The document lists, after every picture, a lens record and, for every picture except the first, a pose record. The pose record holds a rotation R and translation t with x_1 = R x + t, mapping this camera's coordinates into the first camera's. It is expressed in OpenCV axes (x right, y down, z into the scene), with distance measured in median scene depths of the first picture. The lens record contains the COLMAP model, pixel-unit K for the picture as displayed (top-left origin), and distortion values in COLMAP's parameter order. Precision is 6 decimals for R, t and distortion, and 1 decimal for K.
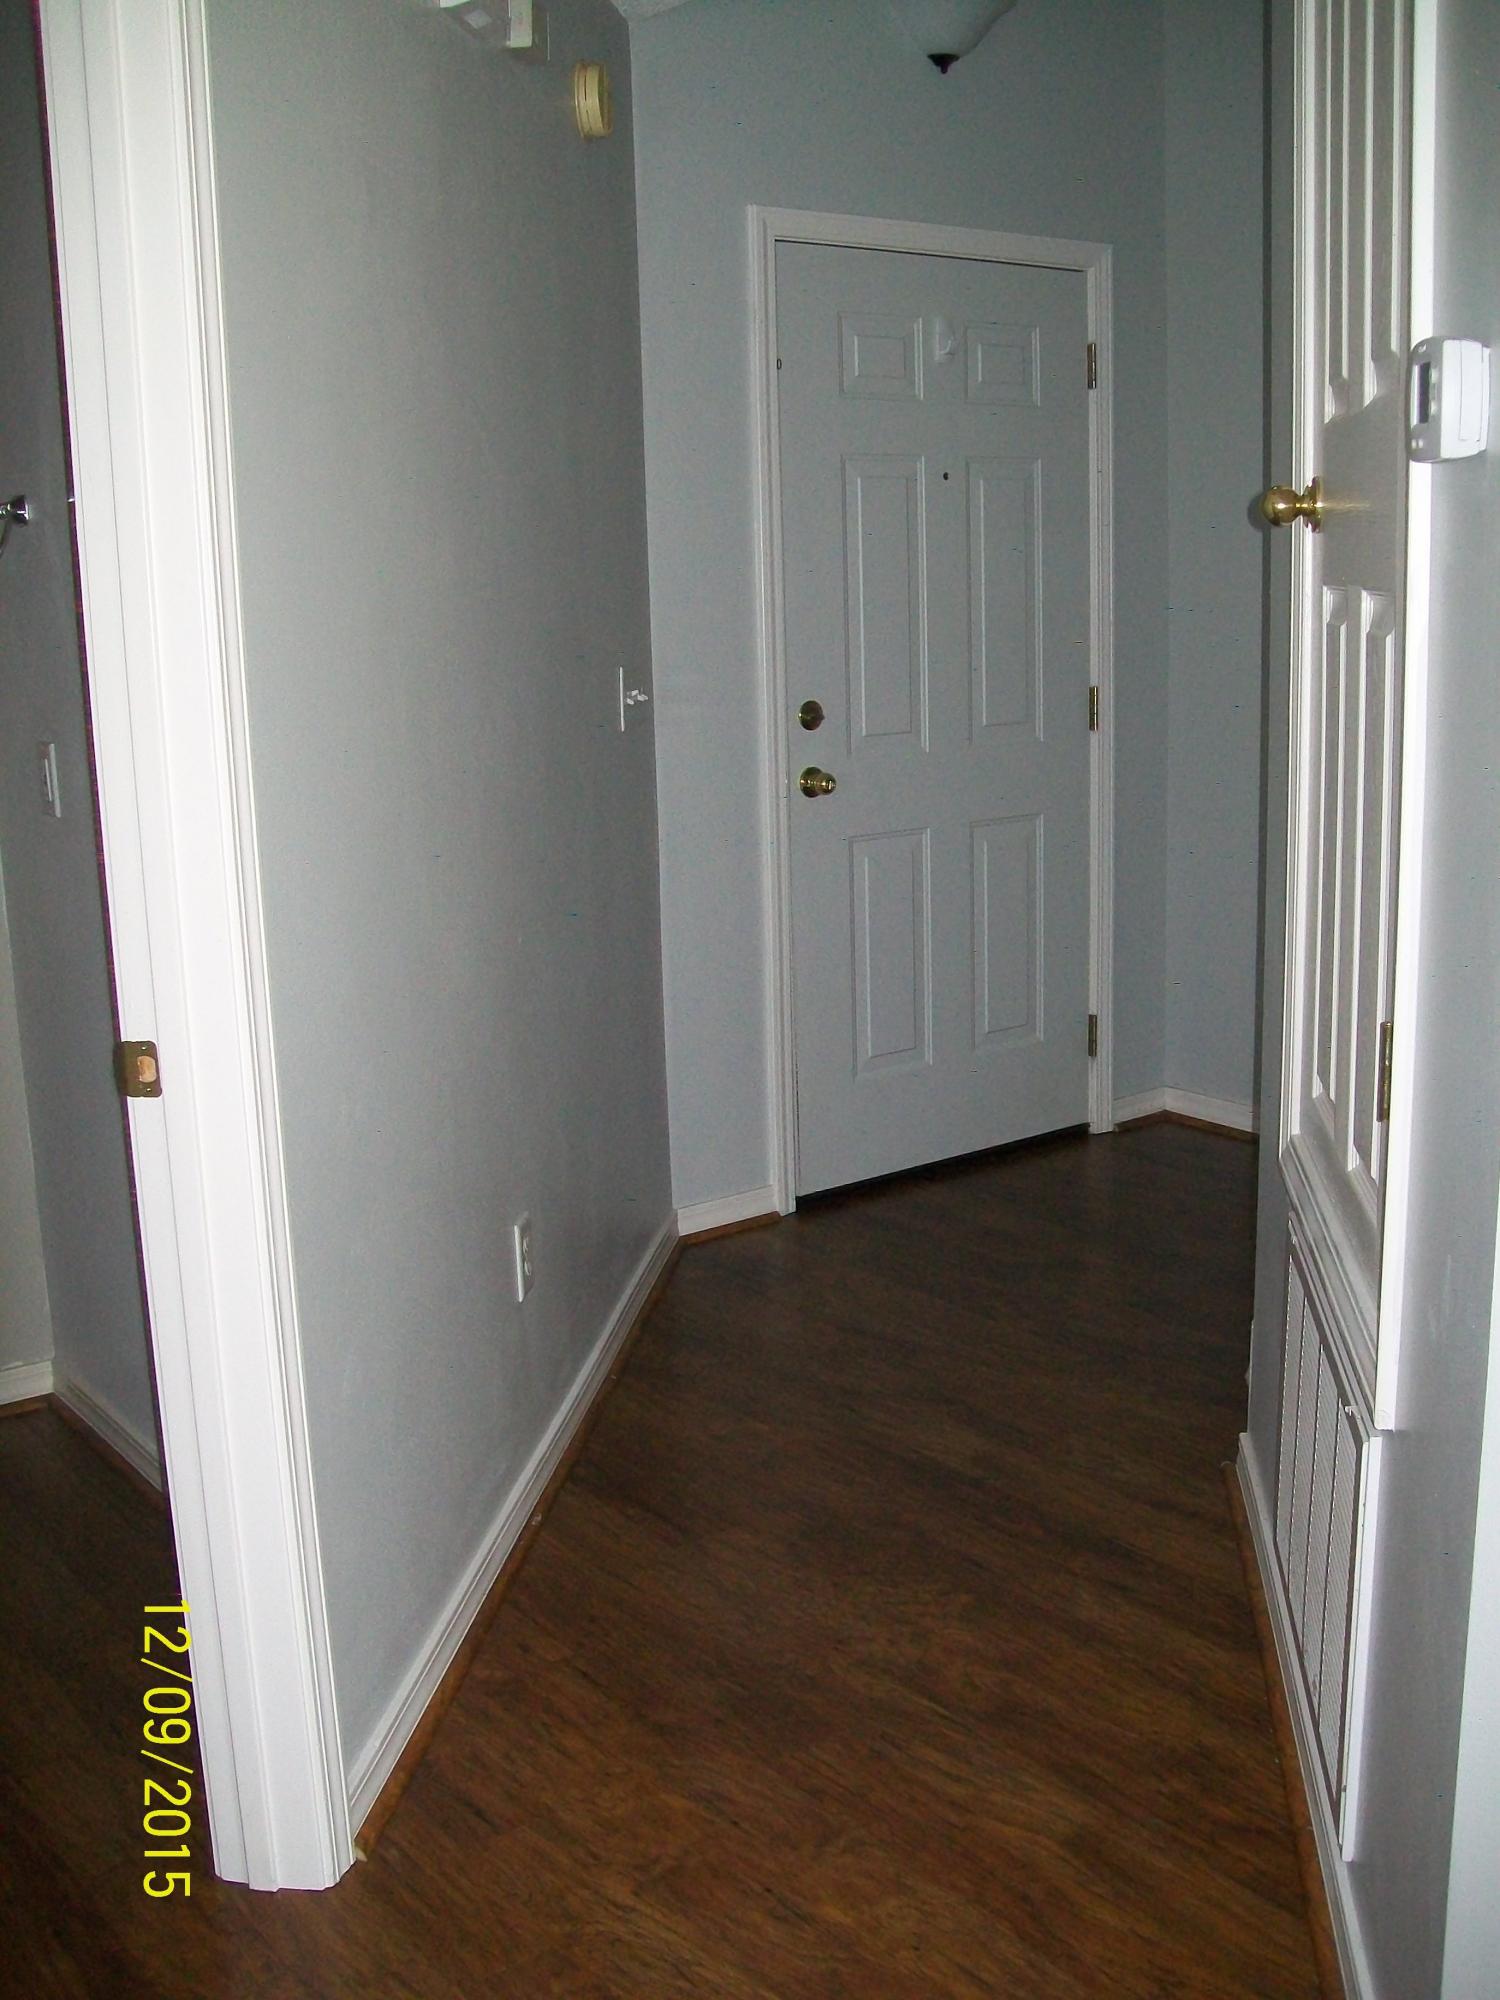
lens RADIAL K [[2072.6, 0, 750.0], [0, 2072.6, 1000.0], [0, 0, 1]] dist [-0.178817, 0.133412]
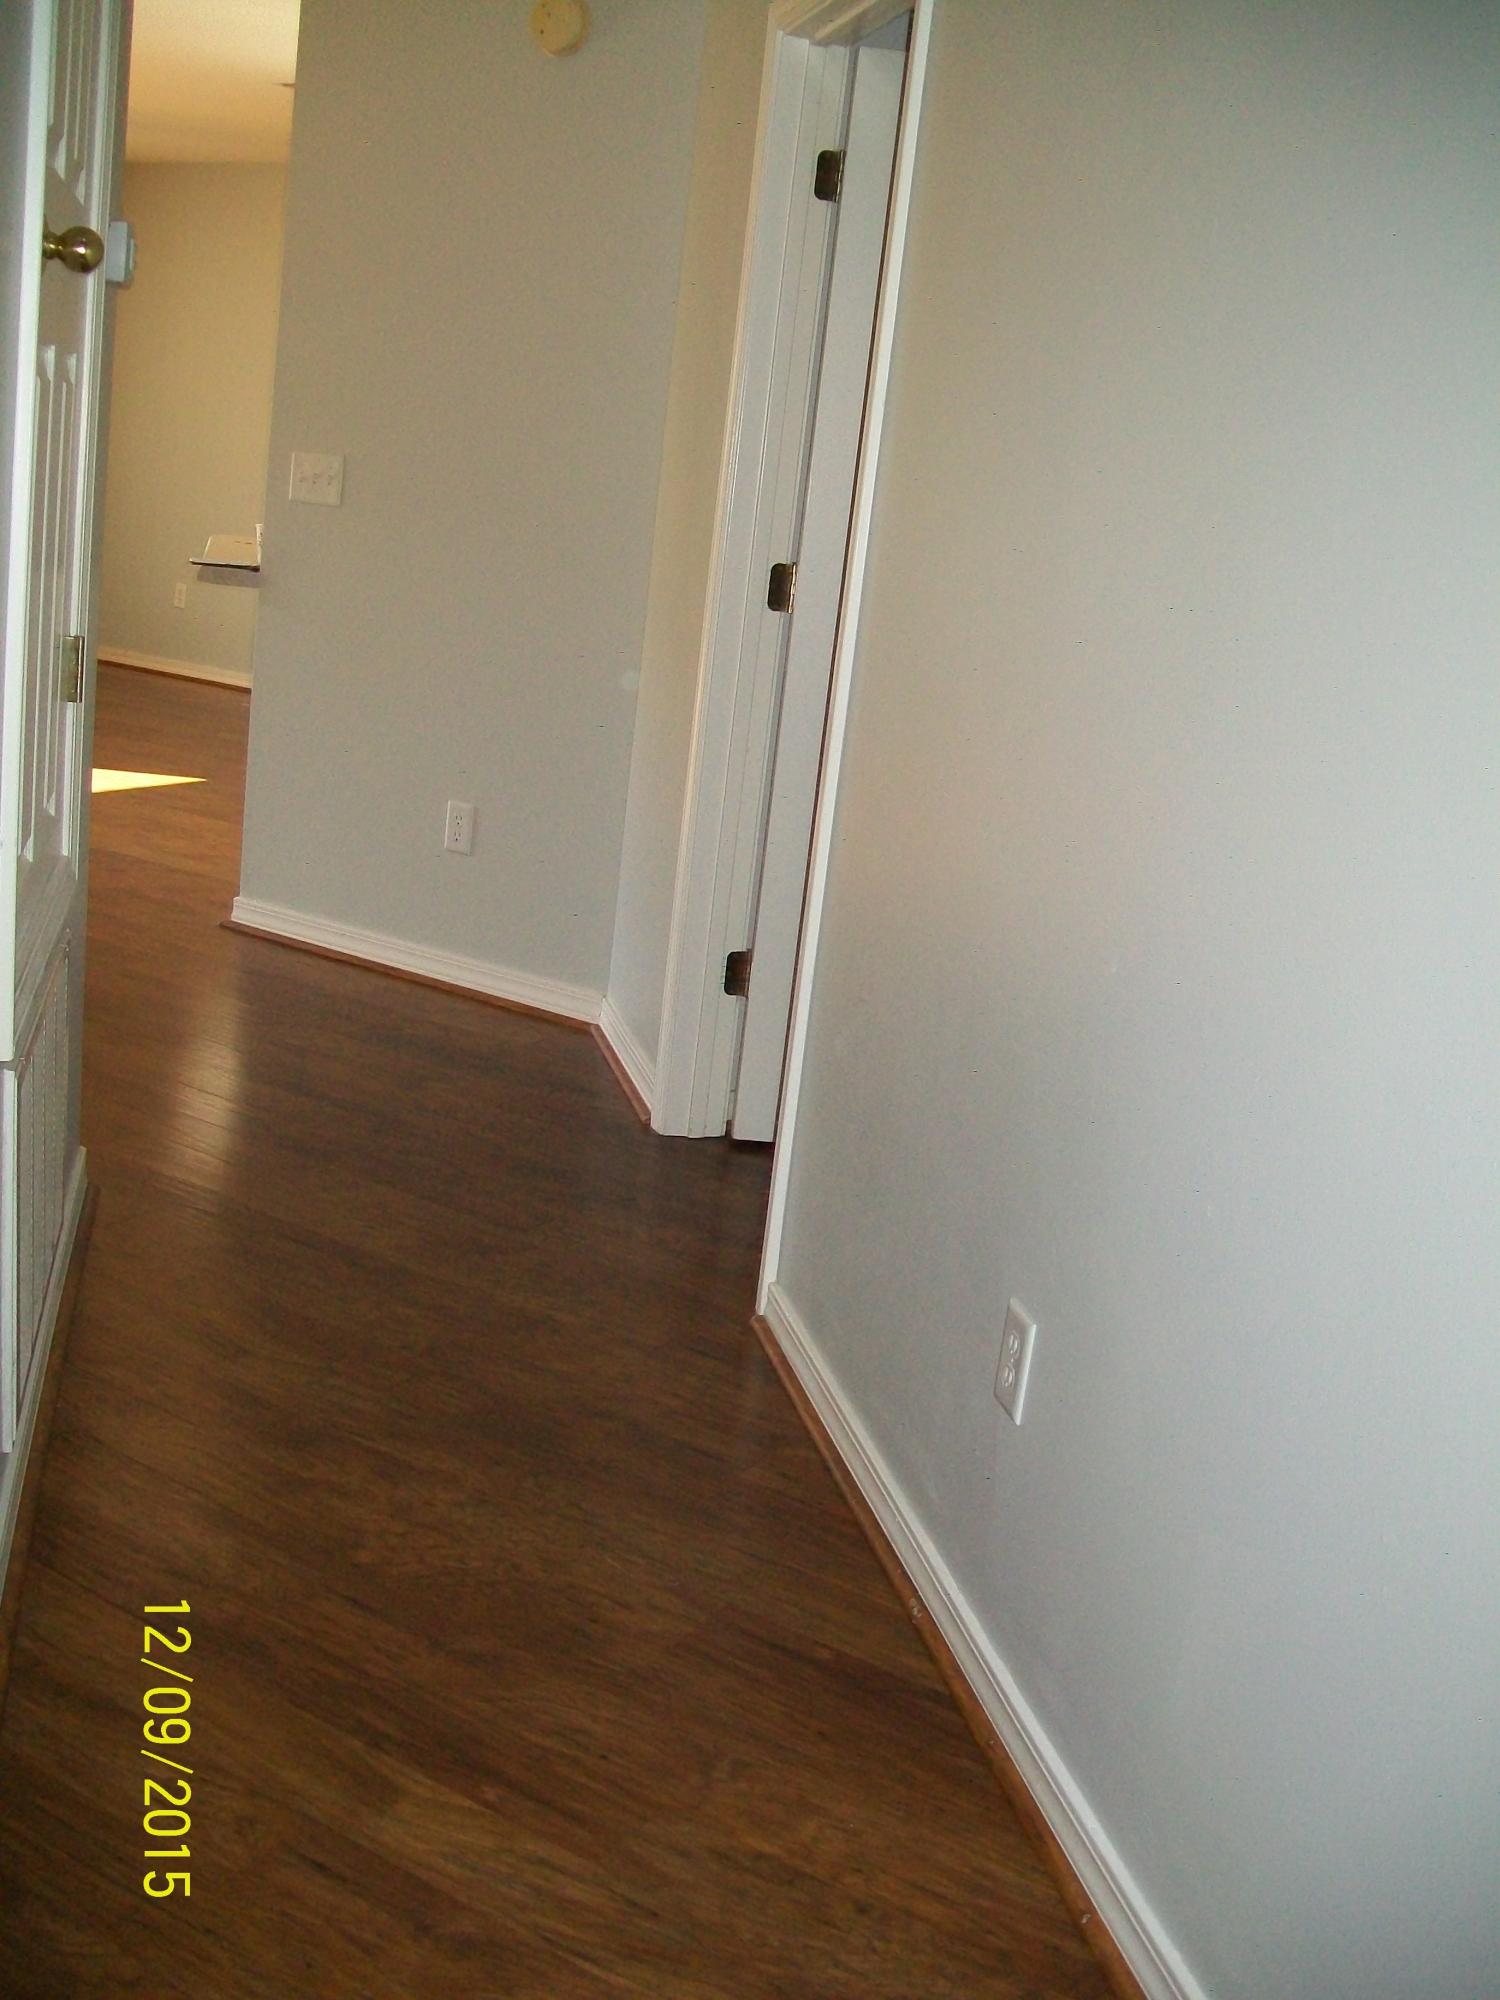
lens RADIAL K [[2072.6, 0, 750.0], [0, 2072.6, 1000.0], [0, 0, 1]] dist [-0.178817, 0.133412]
pose [[-0.929912, 0.020497, -0.367211, 0.276606], [-0.162024, 0.873505, 0.459061, -0.353787], [0.330170, 0.486383, -0.808962, 1.708823]]
